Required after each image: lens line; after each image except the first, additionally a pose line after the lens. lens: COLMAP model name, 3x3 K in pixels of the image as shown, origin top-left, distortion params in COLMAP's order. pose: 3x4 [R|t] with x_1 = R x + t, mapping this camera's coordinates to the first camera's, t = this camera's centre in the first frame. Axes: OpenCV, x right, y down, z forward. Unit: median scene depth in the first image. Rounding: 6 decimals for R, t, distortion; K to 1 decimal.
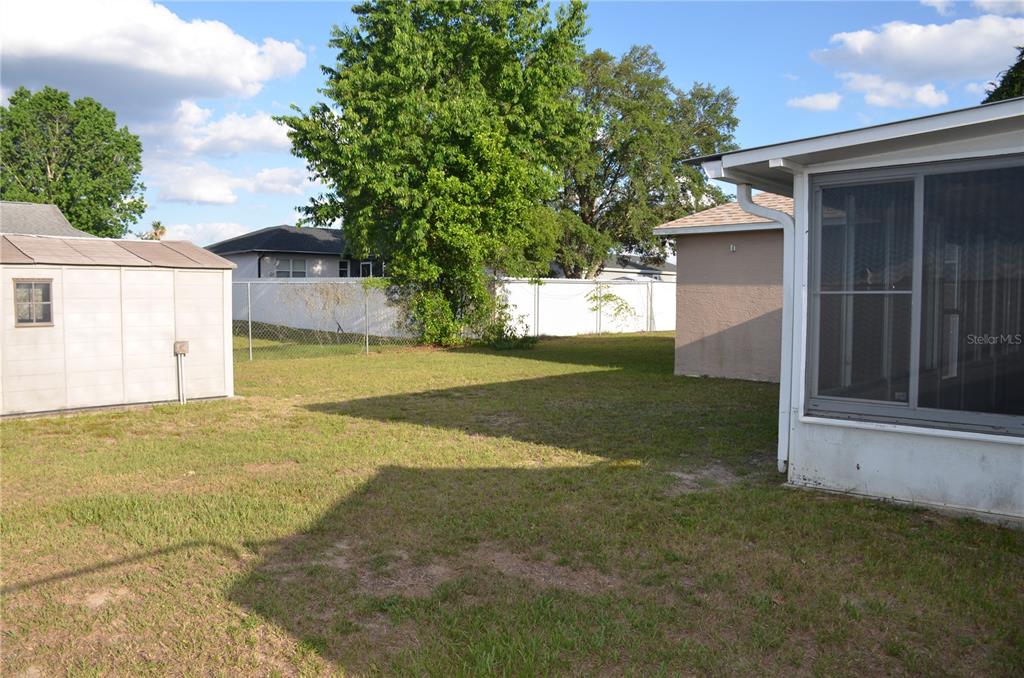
lens RADIAL K [[789.8, 0, 505.9], [0, 789.8, 346.6], [0, 0, 1]] dist [-0.141489, 0.096239]
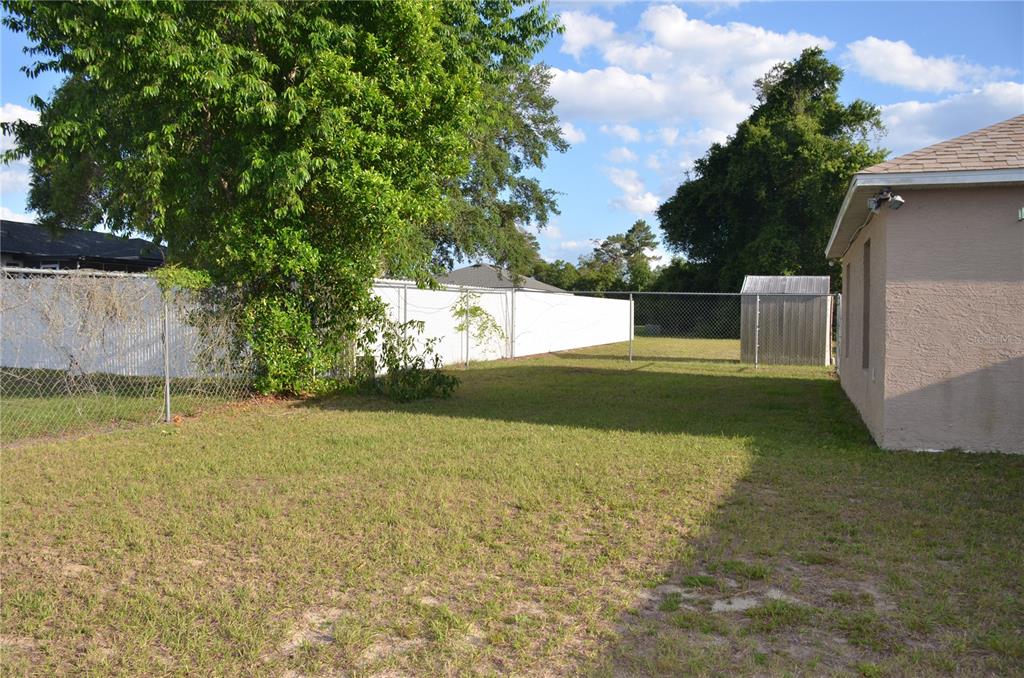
lens RADIAL K [[789.8, 0, 505.9], [0, 789.8, 346.6], [0, 0, 1]] dist [-0.141489, 0.096239]
pose [[0.918919, -0.014953, 0.394163, -0.179038], [0.024477, 0.999517, -0.019145, -0.024098], [-0.393686, 0.027240, 0.918841, 0.489467]]
